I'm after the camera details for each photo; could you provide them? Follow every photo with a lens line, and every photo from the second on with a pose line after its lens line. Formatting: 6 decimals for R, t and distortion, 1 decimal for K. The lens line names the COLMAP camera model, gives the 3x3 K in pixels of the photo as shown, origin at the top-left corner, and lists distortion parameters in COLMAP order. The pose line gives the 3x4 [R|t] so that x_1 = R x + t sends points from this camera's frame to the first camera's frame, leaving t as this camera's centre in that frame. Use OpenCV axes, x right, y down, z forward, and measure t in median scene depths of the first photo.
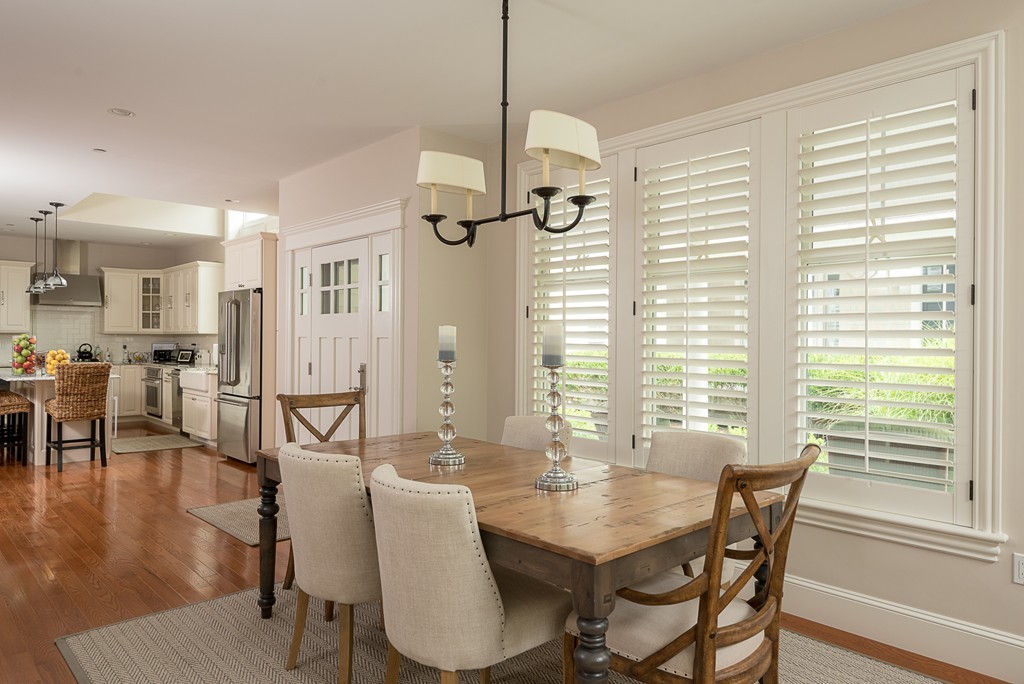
lens RADIAL K [[737.8, 0, 517.8], [0, 737.8, 339.0], [0, 0, 1]] dist [0.049776, -0.034973]
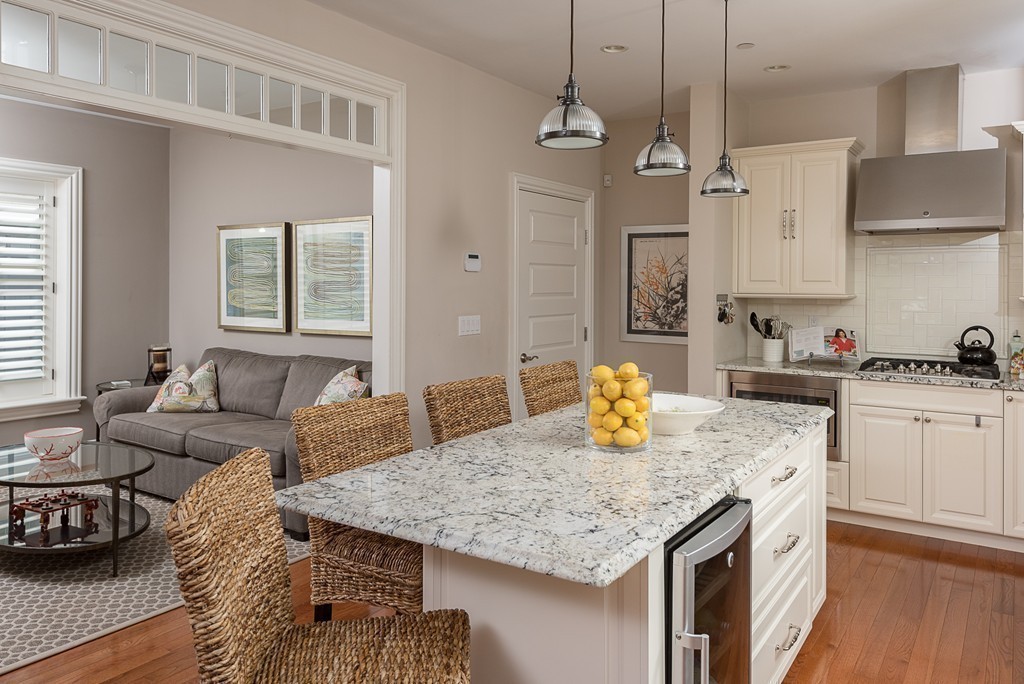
lens RADIAL K [[763.6, 0, 530.2], [0, 763.6, 285.3], [0, 0, 1]] dist [0.060239, -0.044809]
pose [[0.286335, -0.005963, -0.958111, -0.260215], [-0.000069, 0.999980, -0.006245, -0.012802], [0.958130, 0.001854, 0.286329, 0.668379]]
